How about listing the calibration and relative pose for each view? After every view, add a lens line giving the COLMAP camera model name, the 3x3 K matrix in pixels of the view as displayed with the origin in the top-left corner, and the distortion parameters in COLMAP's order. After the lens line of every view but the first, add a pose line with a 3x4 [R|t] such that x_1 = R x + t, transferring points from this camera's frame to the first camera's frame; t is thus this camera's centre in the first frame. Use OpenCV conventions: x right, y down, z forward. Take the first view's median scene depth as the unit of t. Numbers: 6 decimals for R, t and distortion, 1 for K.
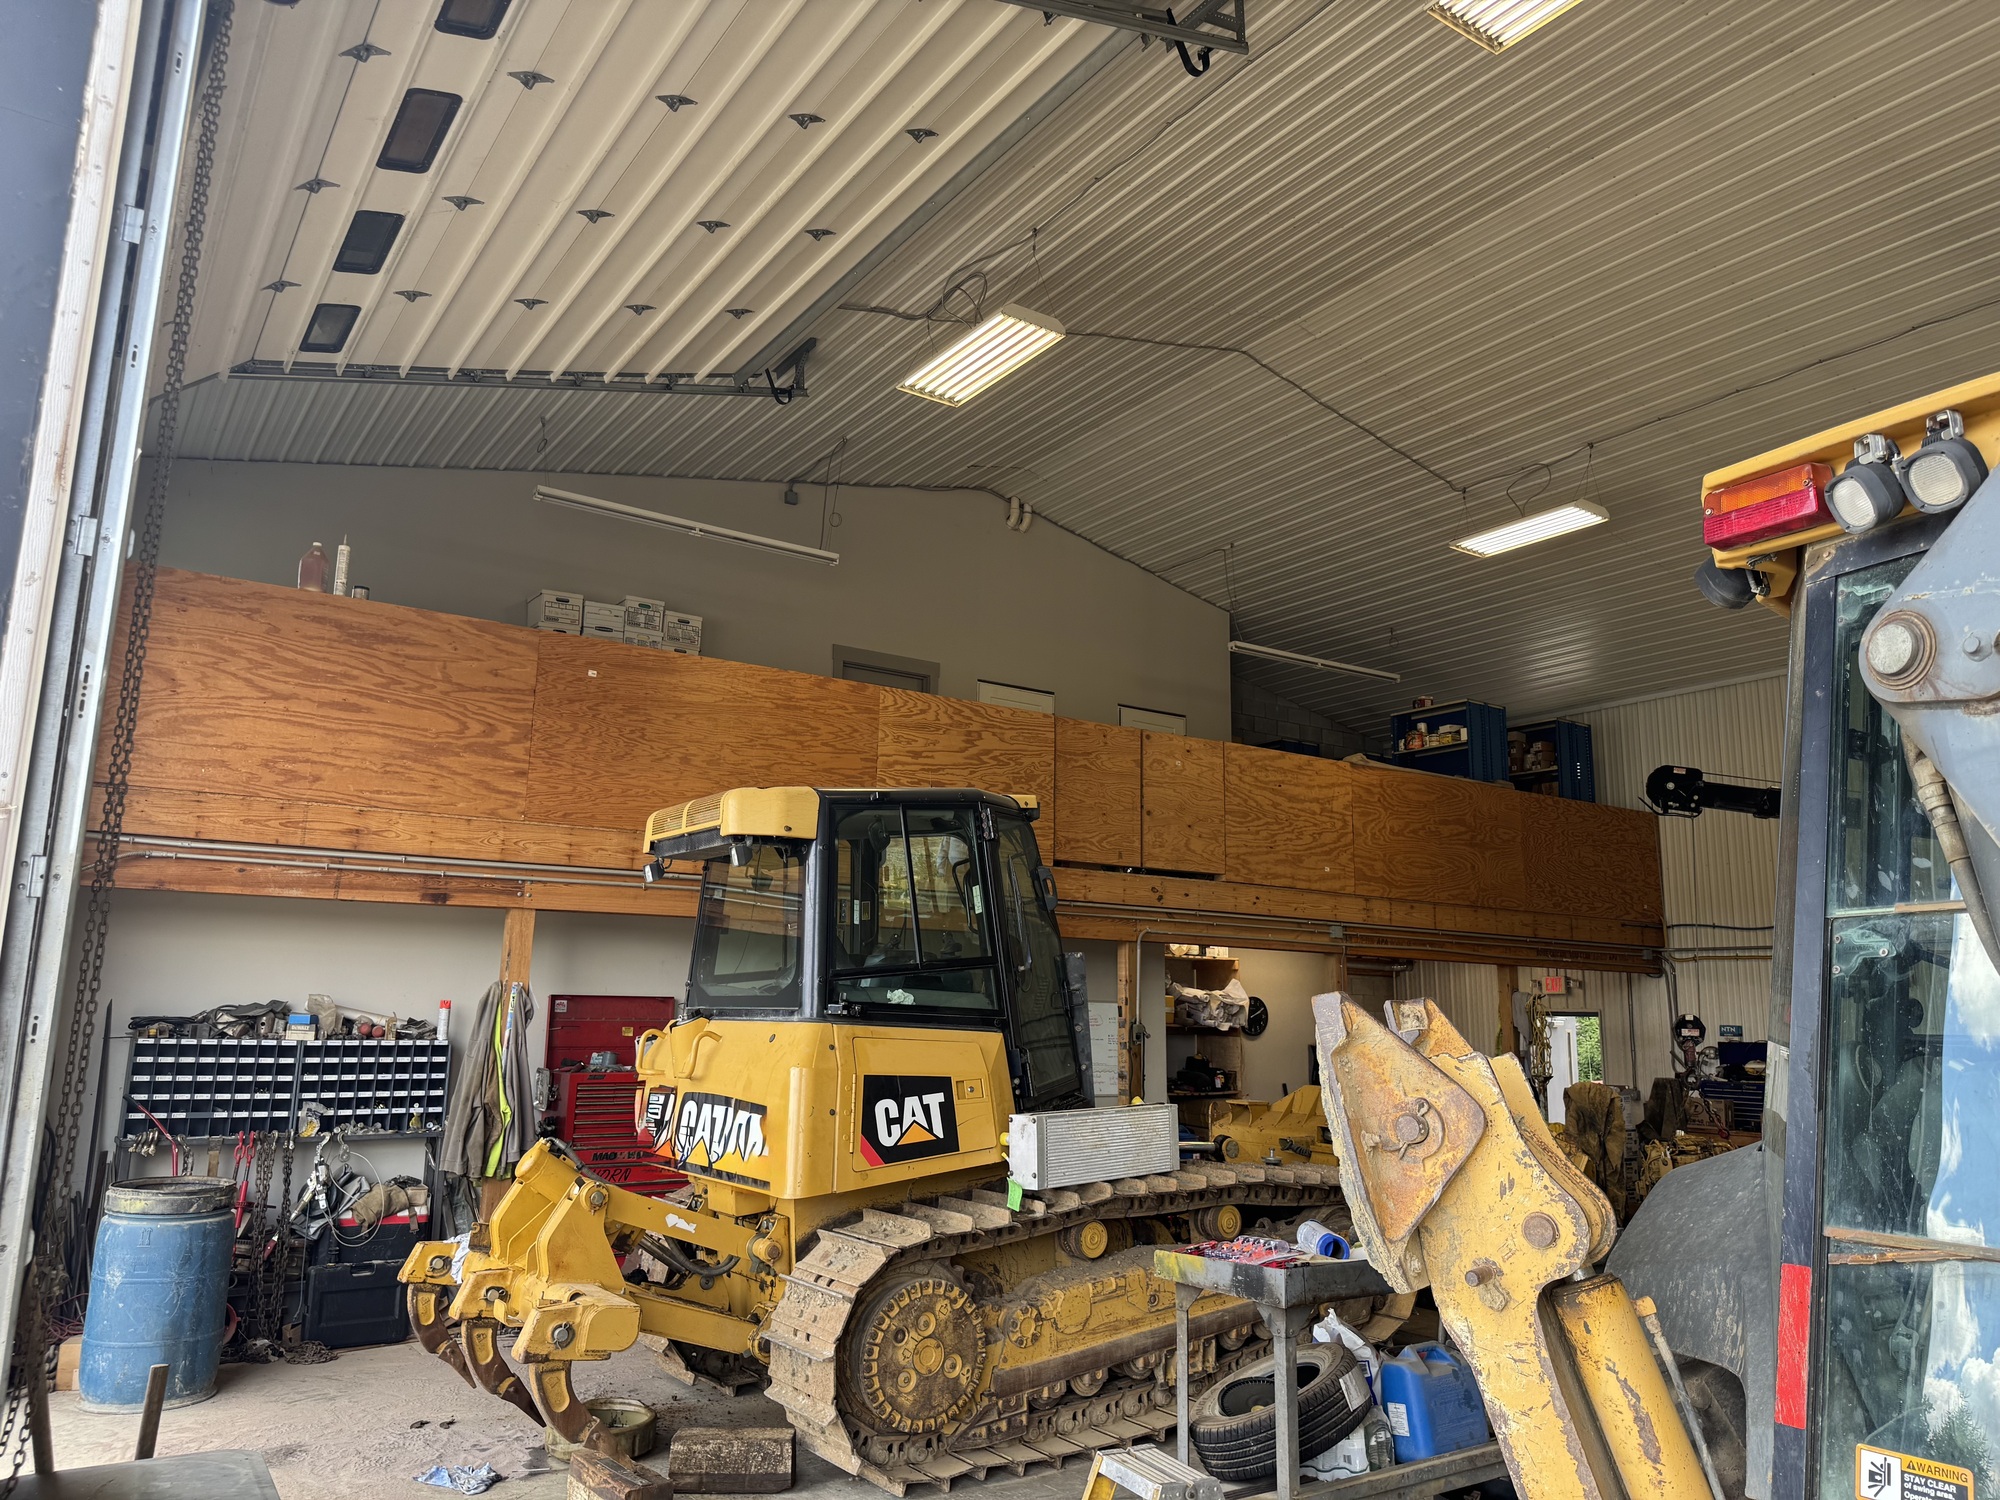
lens RADIAL K [[1385.8, 0, 1001.8], [0, 1385.8, 750.9], [0, 0, 1]] dist [0.098159, -0.171598]
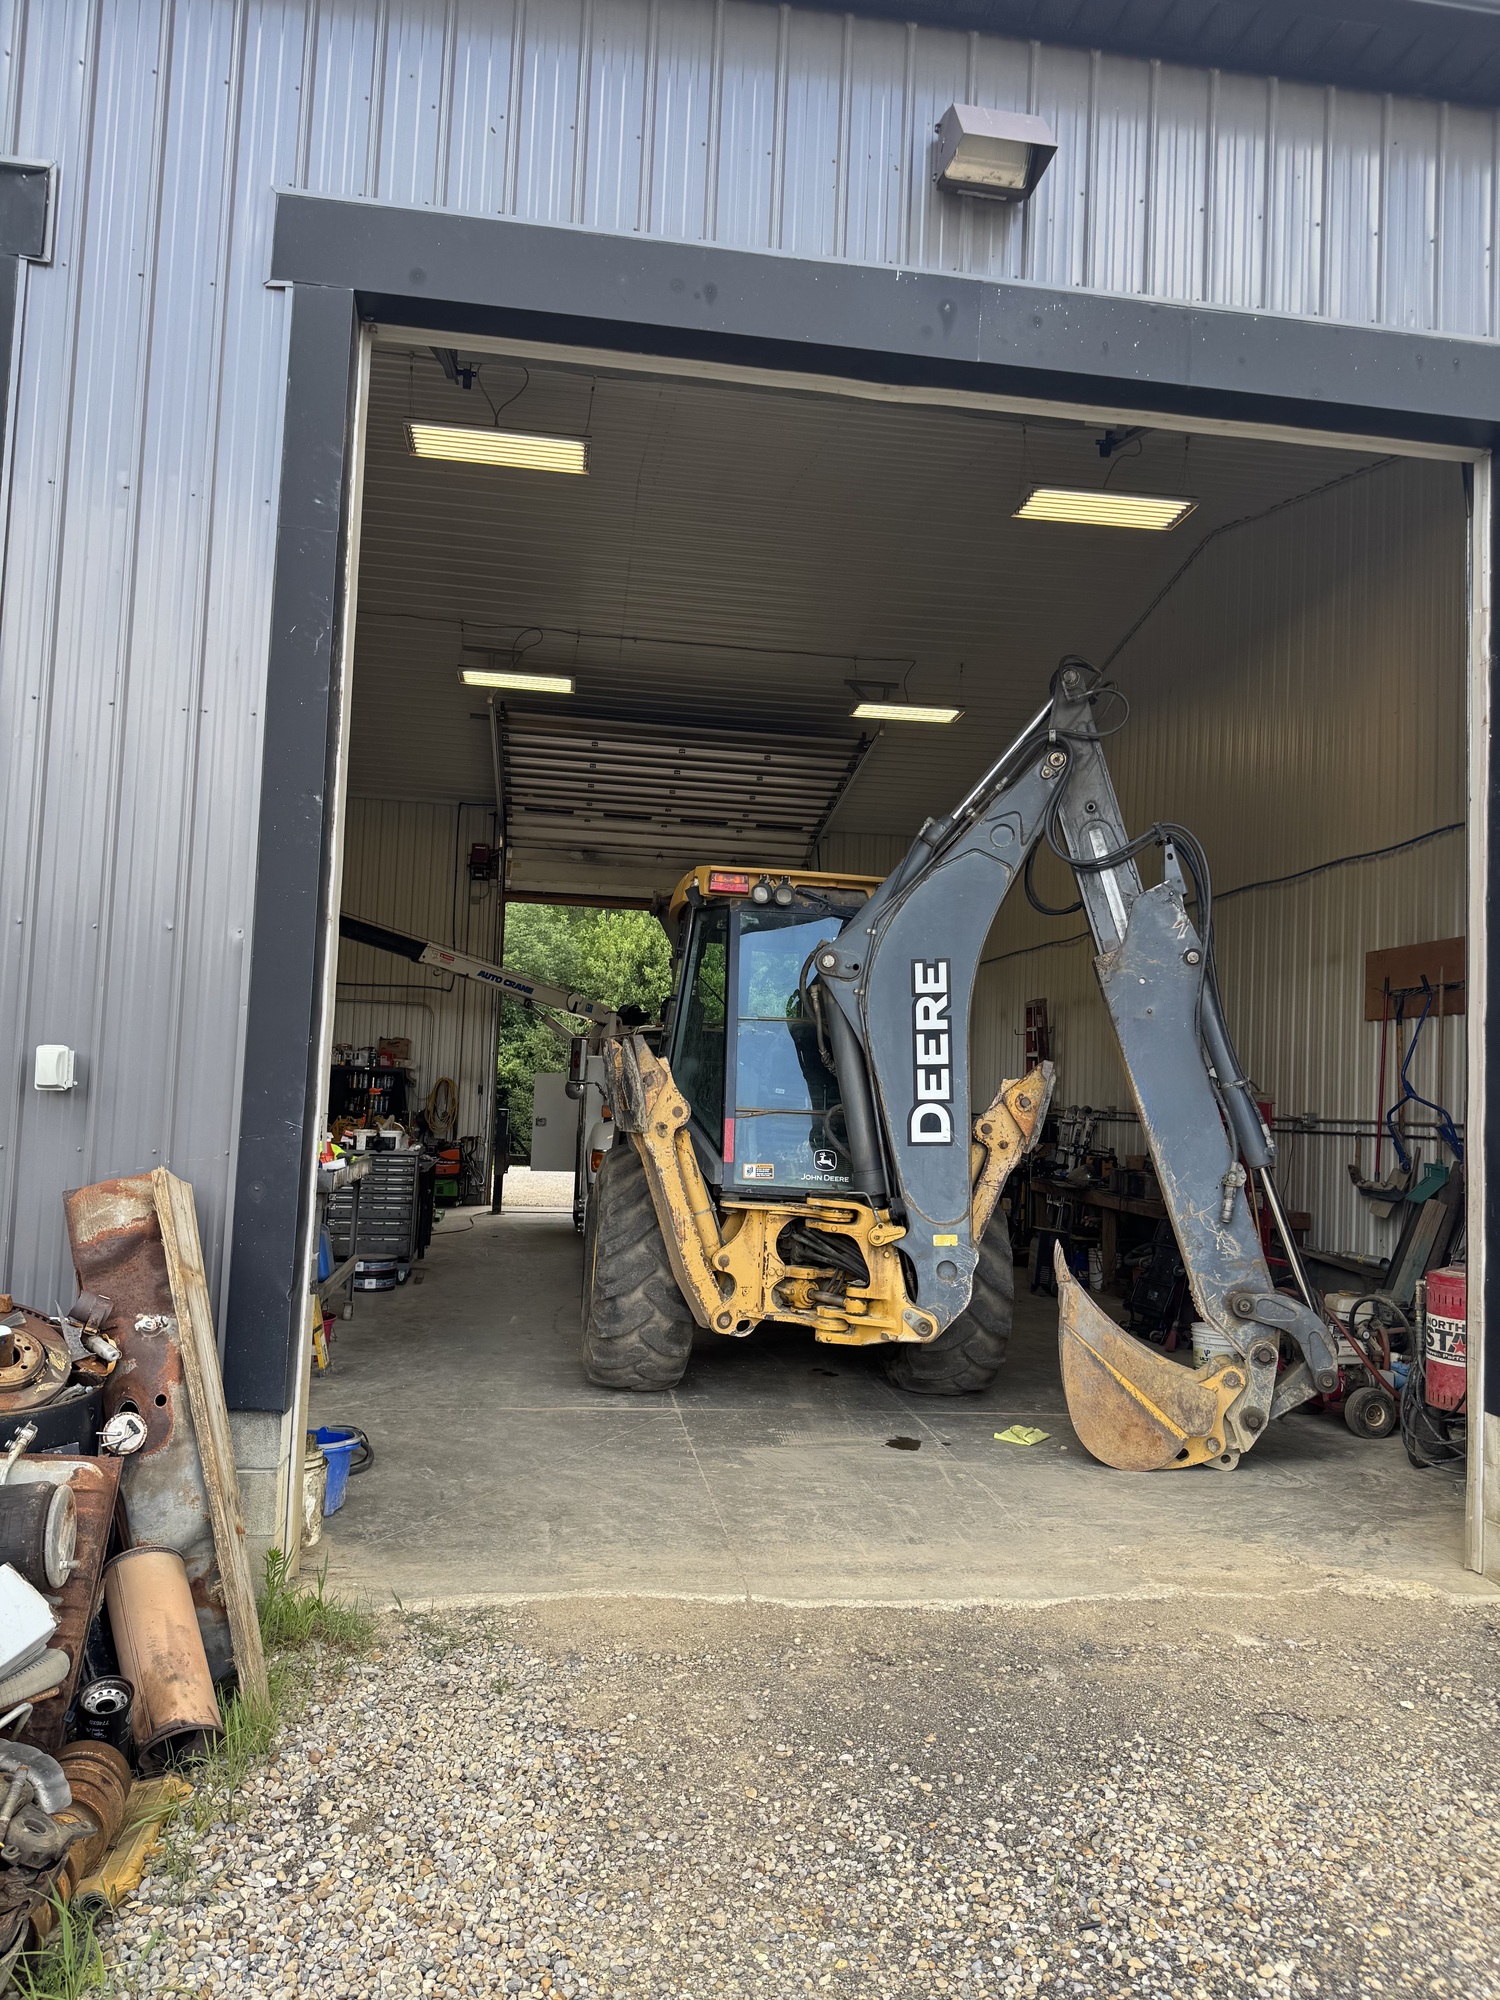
lens RADIAL K [[1402.1, 0, 750.0], [0, 1402.1, 1000.0], [0, 0, 1]] dist [0.121582, -0.183680]
pose [[0.451021, 0.067252, 0.889976, -0.827788], [-0.197659, 0.979923, 0.026121, -0.006071], [-0.870351, -0.187693, 0.455259, -0.183024]]
